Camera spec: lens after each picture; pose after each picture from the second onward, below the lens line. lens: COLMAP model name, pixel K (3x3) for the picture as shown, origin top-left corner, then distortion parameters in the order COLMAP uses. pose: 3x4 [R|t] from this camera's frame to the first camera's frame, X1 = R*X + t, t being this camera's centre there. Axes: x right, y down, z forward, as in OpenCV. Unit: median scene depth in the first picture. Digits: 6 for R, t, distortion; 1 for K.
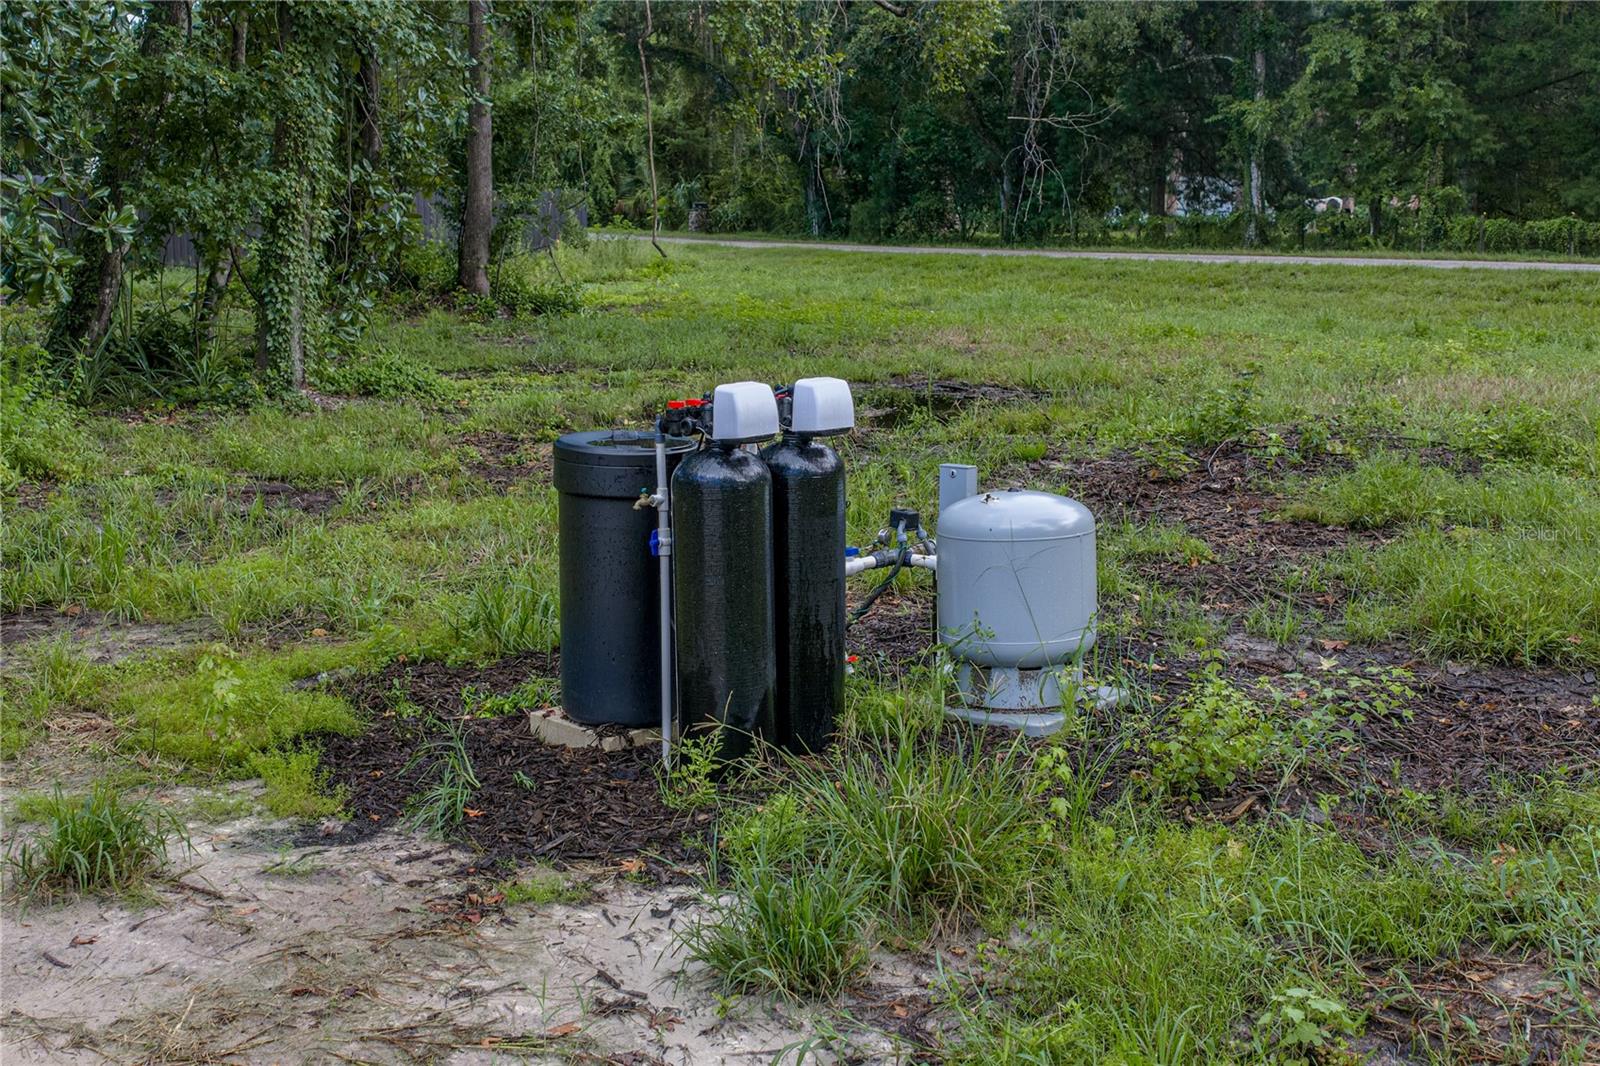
lens RADIAL K [[1322.6, 0, 800.0], [0, 1322.6, 533.0], [0, 0, 1]] dist [0.038439, 0.000000]
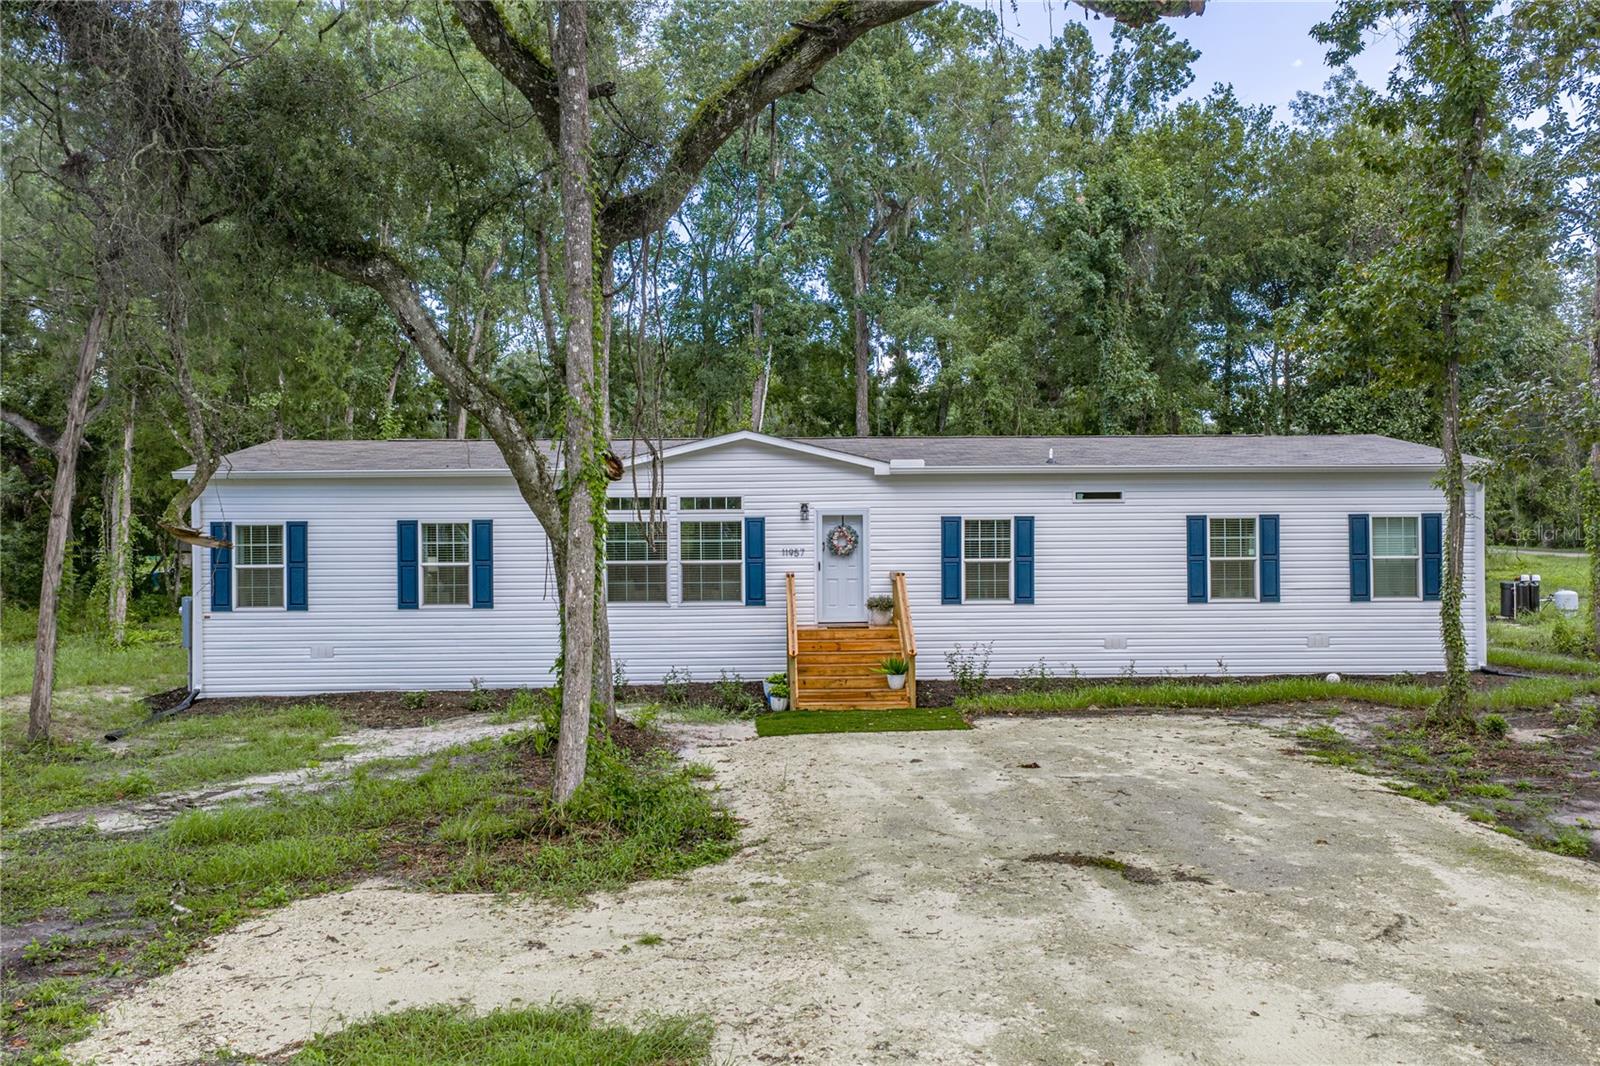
lens RADIAL K [[1322.6, 0, 800.0], [0, 1322.6, 533.0], [0, 0, 1]] dist [0.038439, 0.000000]
pose [[0.821703, -0.013381, -0.569759, 0.155210], [-0.114940, 0.975291, -0.188671, 0.269132], [0.558206, 0.220519, 0.799861, -1.293714]]
